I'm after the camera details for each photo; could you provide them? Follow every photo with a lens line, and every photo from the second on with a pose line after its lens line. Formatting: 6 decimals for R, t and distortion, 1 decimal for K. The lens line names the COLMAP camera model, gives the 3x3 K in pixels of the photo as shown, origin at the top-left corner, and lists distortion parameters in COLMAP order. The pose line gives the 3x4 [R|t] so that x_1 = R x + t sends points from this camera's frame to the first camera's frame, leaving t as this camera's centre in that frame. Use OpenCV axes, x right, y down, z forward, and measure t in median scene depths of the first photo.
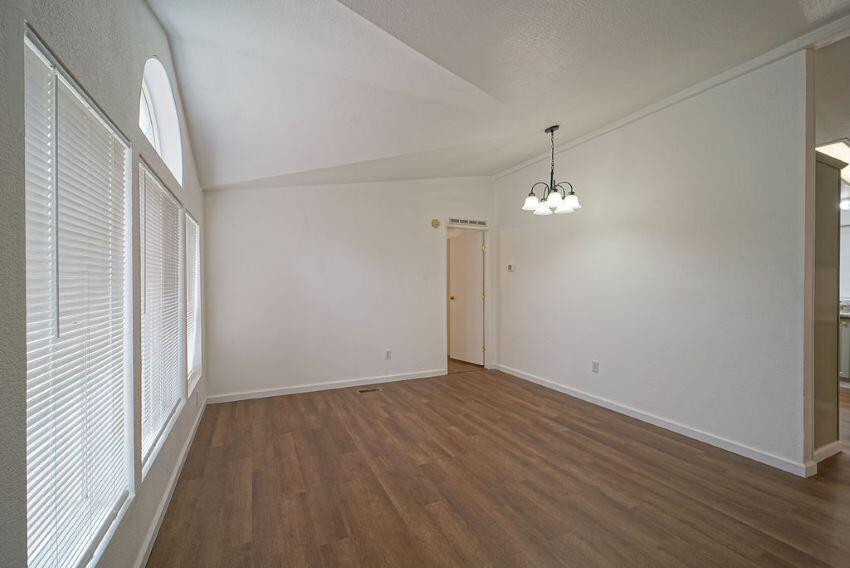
lens RADIAL K [[342.2, 0, 426.3], [0, 342.2, 284.9], [0, 0, 1]] dist [0.001834, -0.000098]
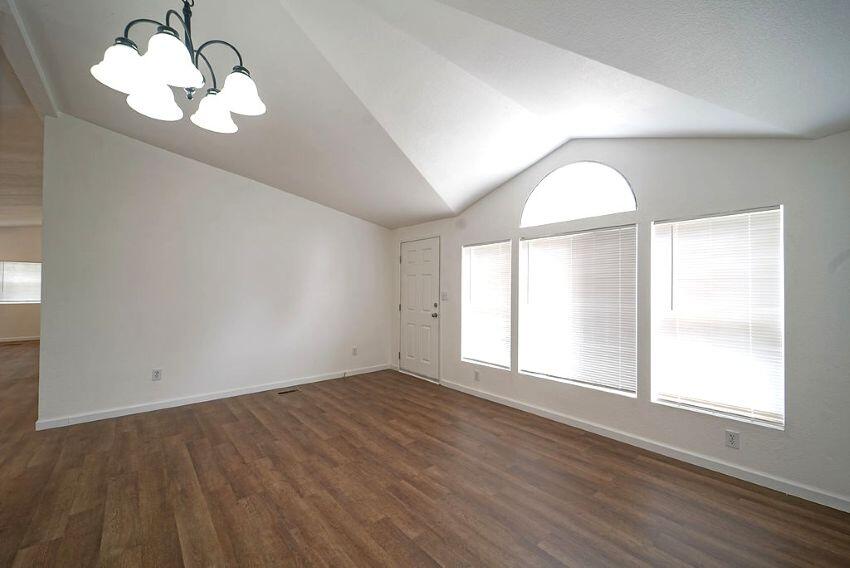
lens RADIAL K [[342.2, 0, 426.3], [0, 342.2, 284.9], [0, 0, 1]] dist [0.001834, -0.000098]
pose [[-0.969842, -0.009103, -0.243563, 0.254069], [-0.007866, 0.999951, -0.006050, -0.018179], [0.243606, -0.003952, -0.969866, 1.970657]]
